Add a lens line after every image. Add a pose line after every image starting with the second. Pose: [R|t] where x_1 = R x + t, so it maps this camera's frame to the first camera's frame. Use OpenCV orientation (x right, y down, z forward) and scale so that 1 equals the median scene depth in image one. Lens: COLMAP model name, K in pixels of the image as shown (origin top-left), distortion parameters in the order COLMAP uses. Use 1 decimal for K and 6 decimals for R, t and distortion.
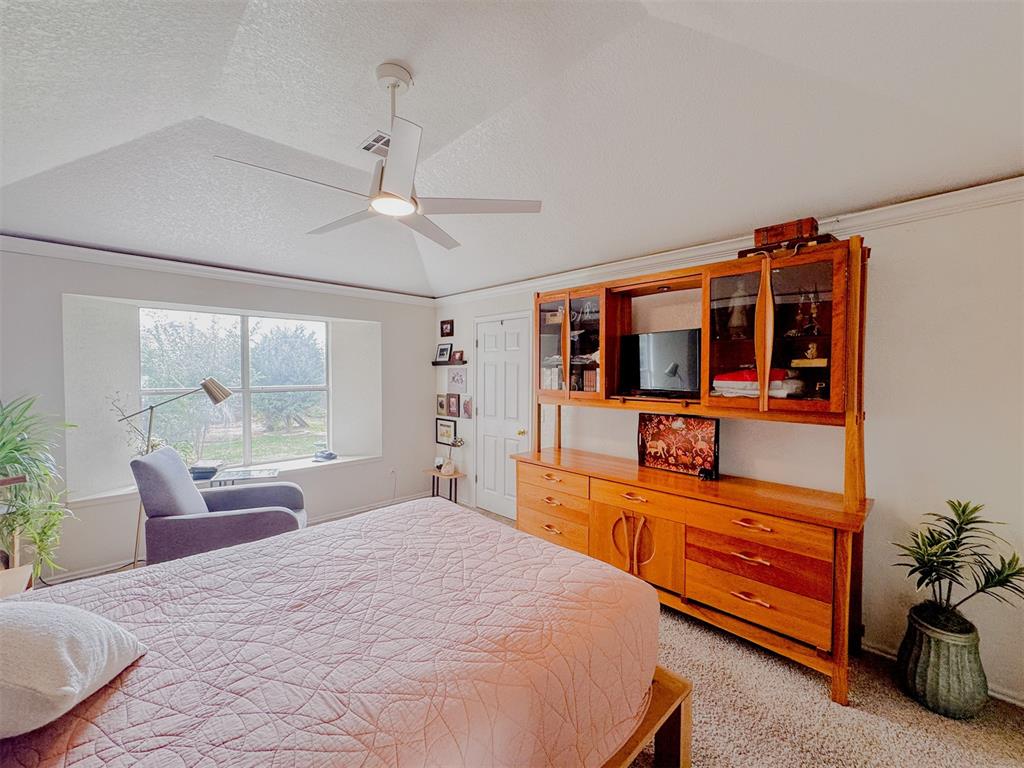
lens RADIAL K [[413.9, 0, 516.1], [0, 413.9, 382.1], [0, 0, 1]] dist [-0.002405, 0.000950]
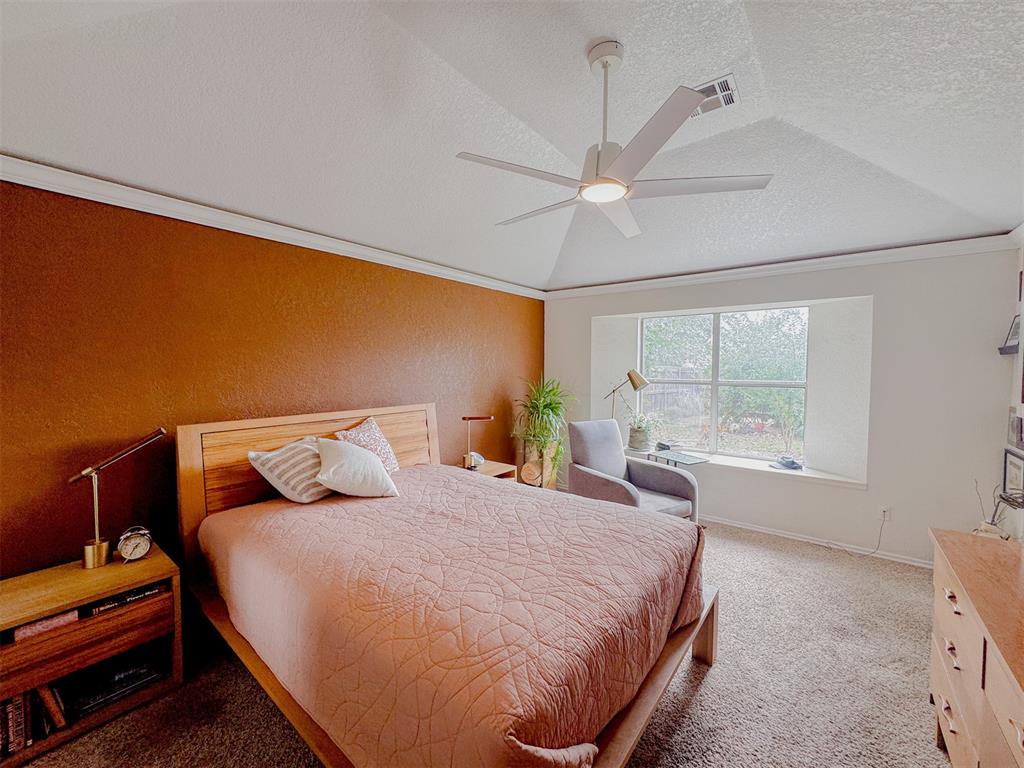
lens RADIAL K [[413.9, 0, 514.8], [0, 413.9, 384.0], [0, 0, 1]] dist [-0.002405, 0.000950]
pose [[0.138805, 0.042701, -0.989399, 0.460523], [-0.027134, 0.998859, 0.039303, -0.007809], [0.989948, 0.021391, 0.139805, 0.471427]]
